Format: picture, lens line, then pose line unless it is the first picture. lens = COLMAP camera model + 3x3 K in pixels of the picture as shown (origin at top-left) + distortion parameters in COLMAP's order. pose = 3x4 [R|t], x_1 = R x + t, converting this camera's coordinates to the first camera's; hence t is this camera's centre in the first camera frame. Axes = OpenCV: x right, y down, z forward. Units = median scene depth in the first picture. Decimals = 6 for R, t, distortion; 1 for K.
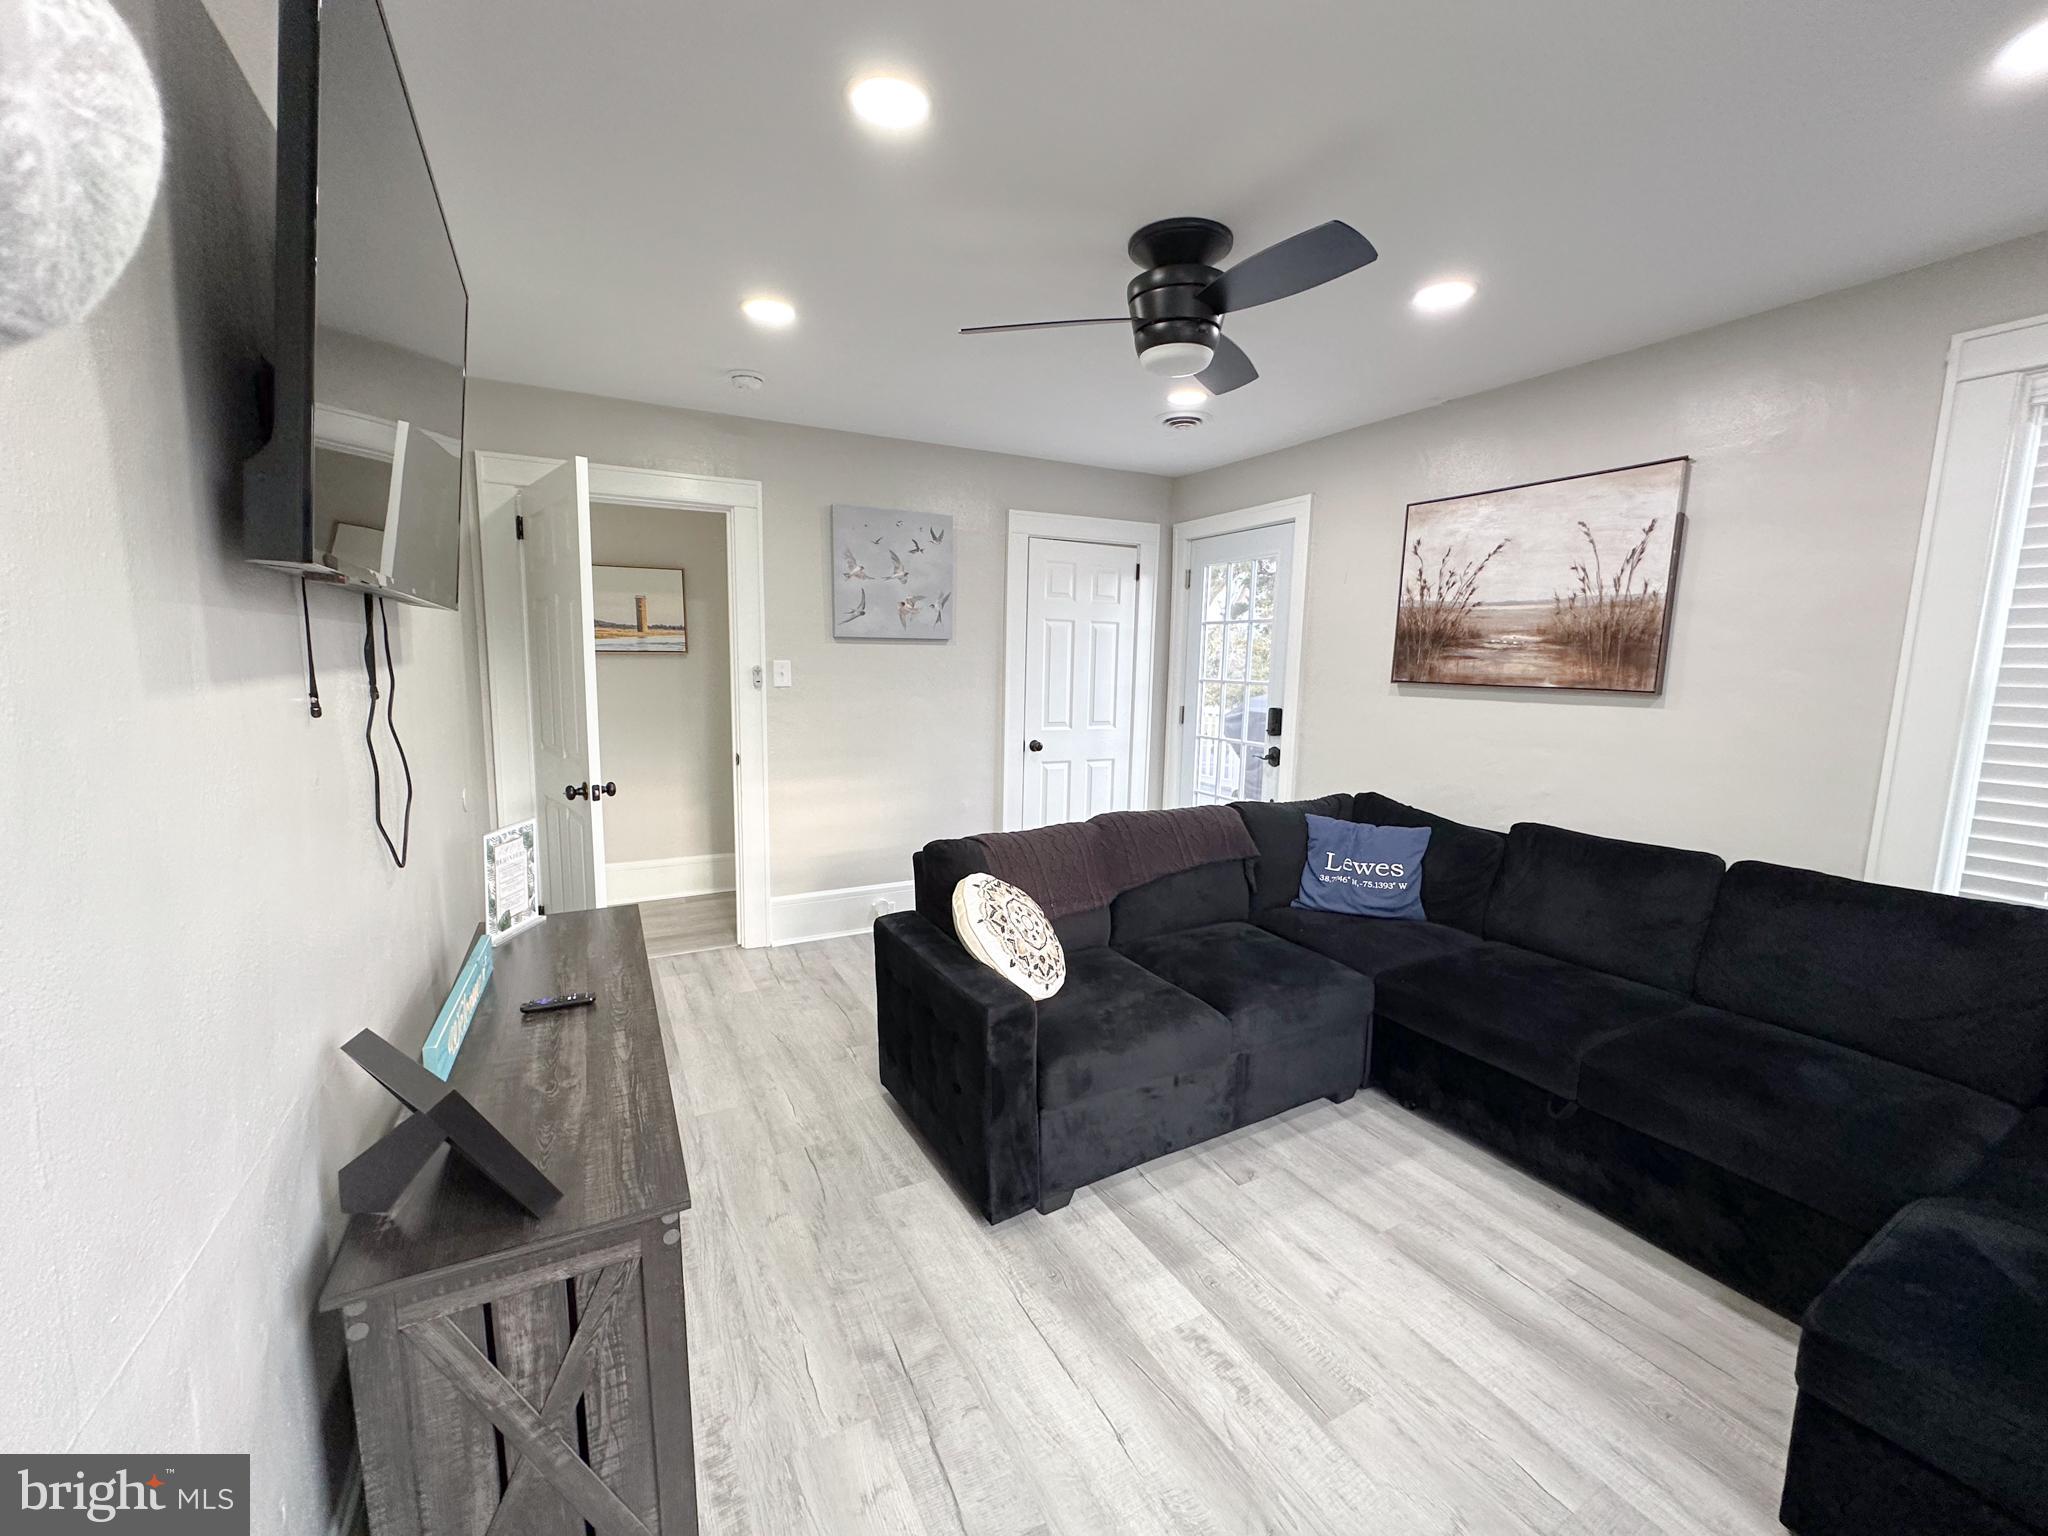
lens RADIAL K [[813.5, 0, 1020.9], [0, 813.5, 770.0], [0, 0, 1]] dist [-0.005954, 0.000404]
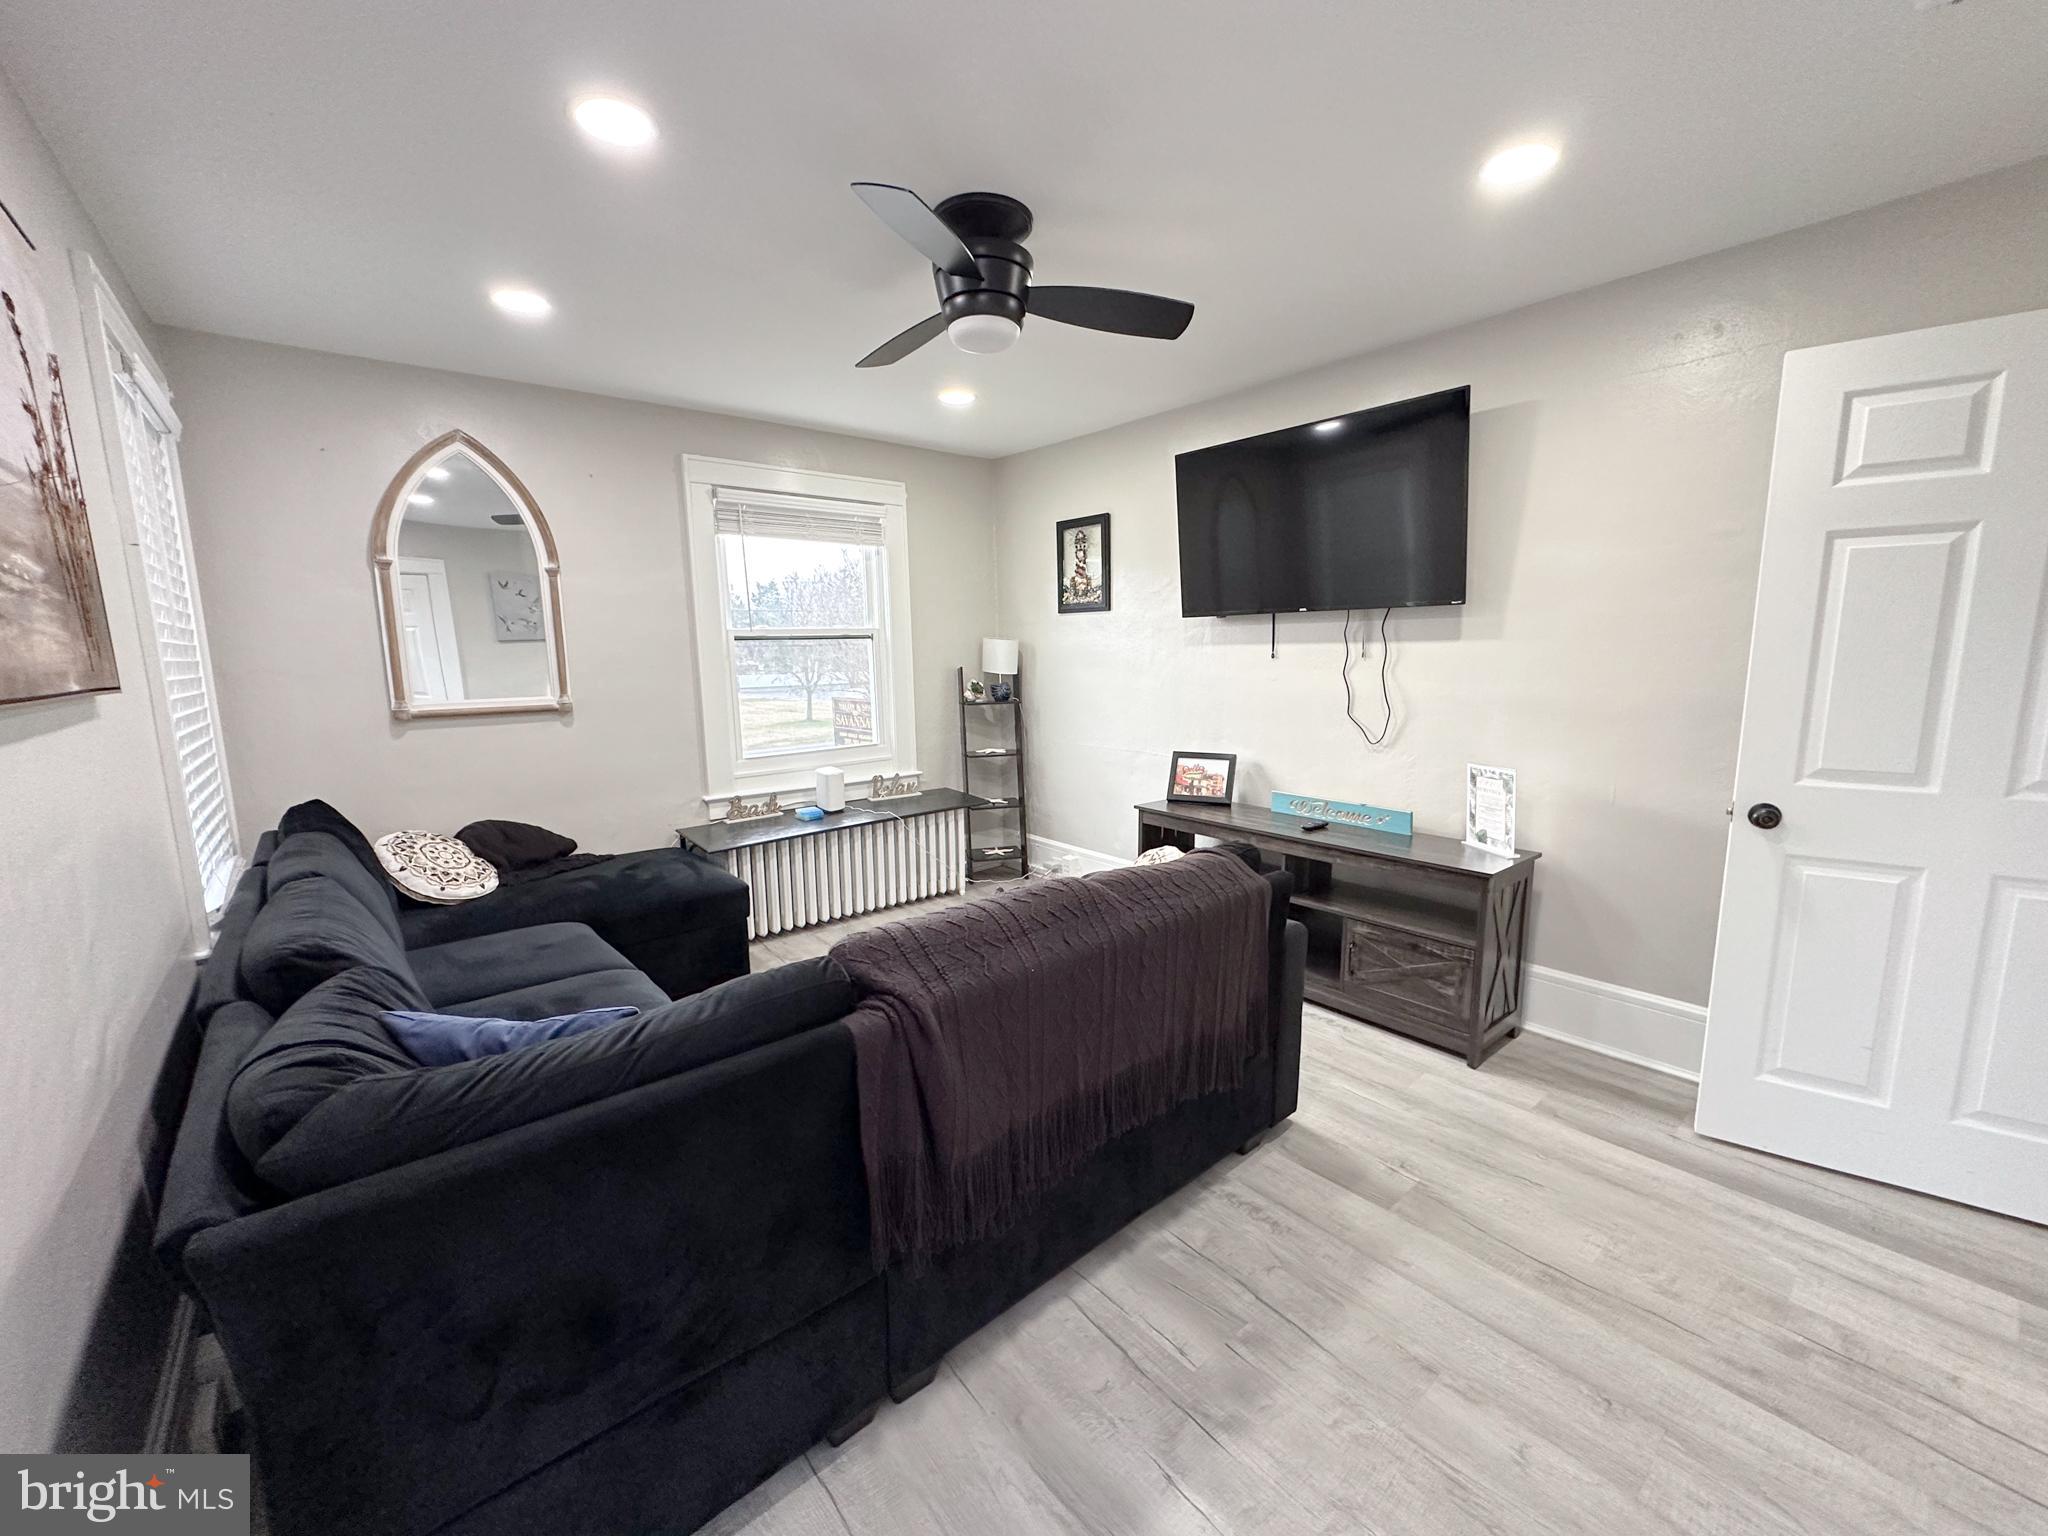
lens RADIAL K [[813.5, 0, 1020.9], [0, 813.5, 770.0], [0, 0, 1]] dist [-0.005954, 0.000404]
pose [[-0.979682, 0.031559, -0.198058, 0.334718], [-0.025141, 0.960426, 0.277399, -0.248462], [0.198974, 0.276742, -0.940119, 1.949520]]
